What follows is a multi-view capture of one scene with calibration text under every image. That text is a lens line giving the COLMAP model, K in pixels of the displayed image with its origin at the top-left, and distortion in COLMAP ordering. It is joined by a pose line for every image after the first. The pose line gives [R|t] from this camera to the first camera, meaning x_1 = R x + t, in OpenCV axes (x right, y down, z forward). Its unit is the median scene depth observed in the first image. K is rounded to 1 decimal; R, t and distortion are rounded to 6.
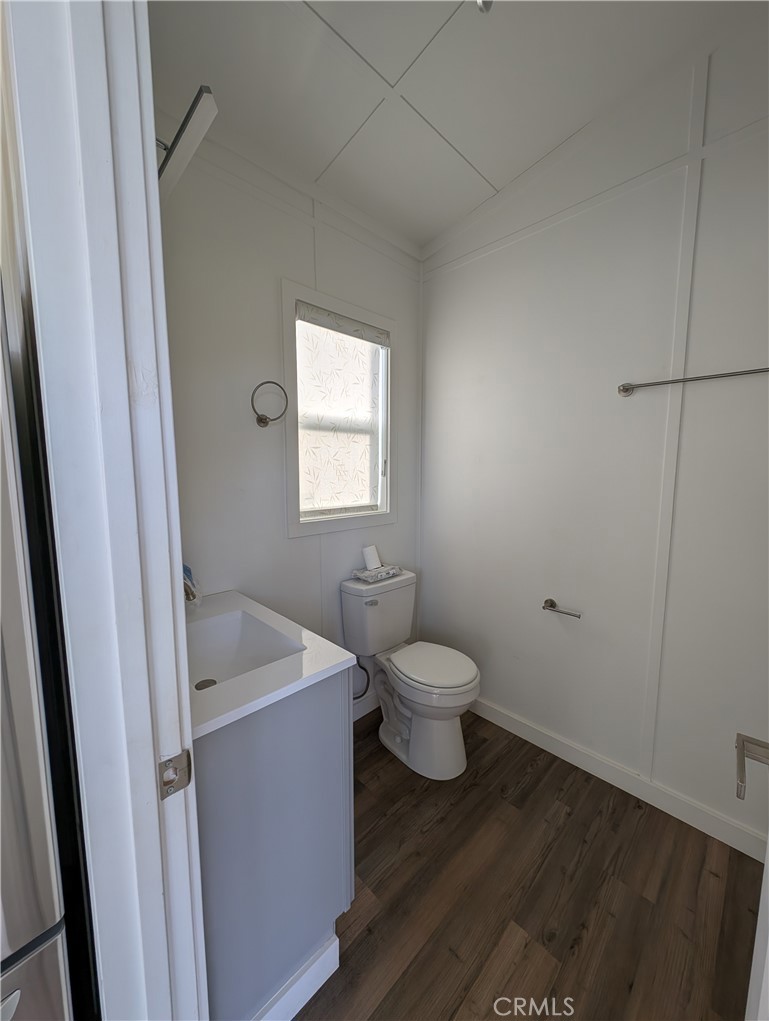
lens RADIAL K [[382.7, 0, 380.9], [0, 382.7, 511.5], [0, 0, 1]] dist [-0.001413, -0.000462]
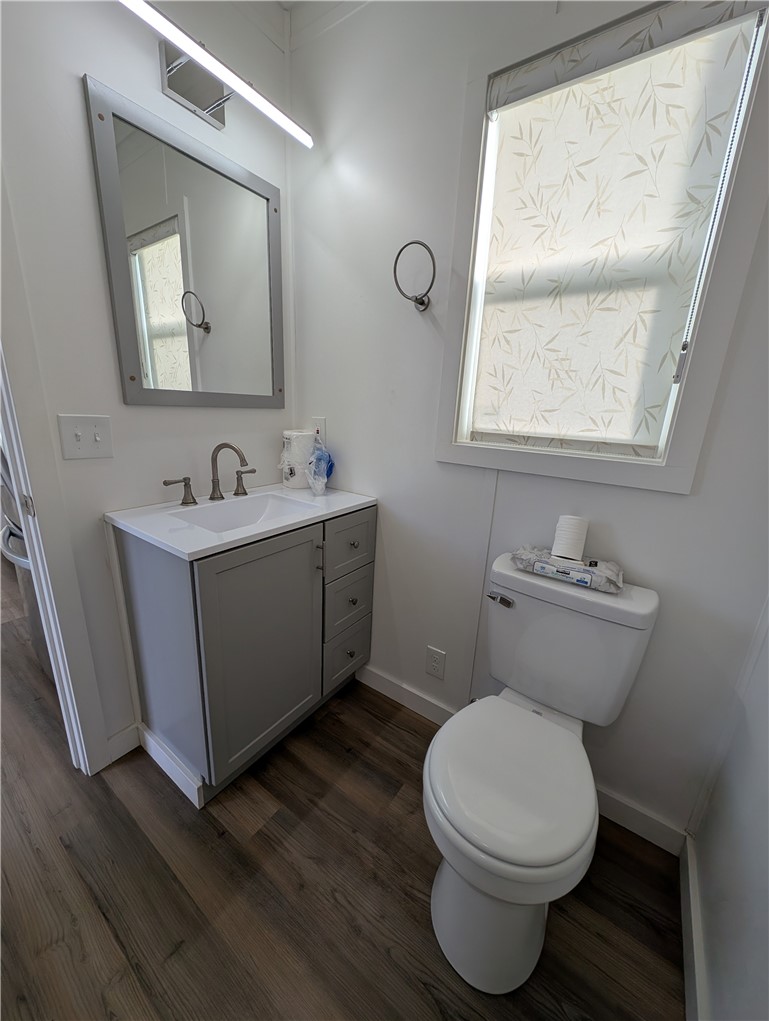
lens RADIAL K [[382.7, 0, 380.9], [0, 382.7, 511.5], [0, 0, 1]] dist [-0.001413, -0.000462]
pose [[0.183810, 0.276302, -0.943330, 0.452309], [-0.152845, 0.956042, 0.250243, -0.008302], [0.971006, 0.098186, 0.217961, 0.663879]]
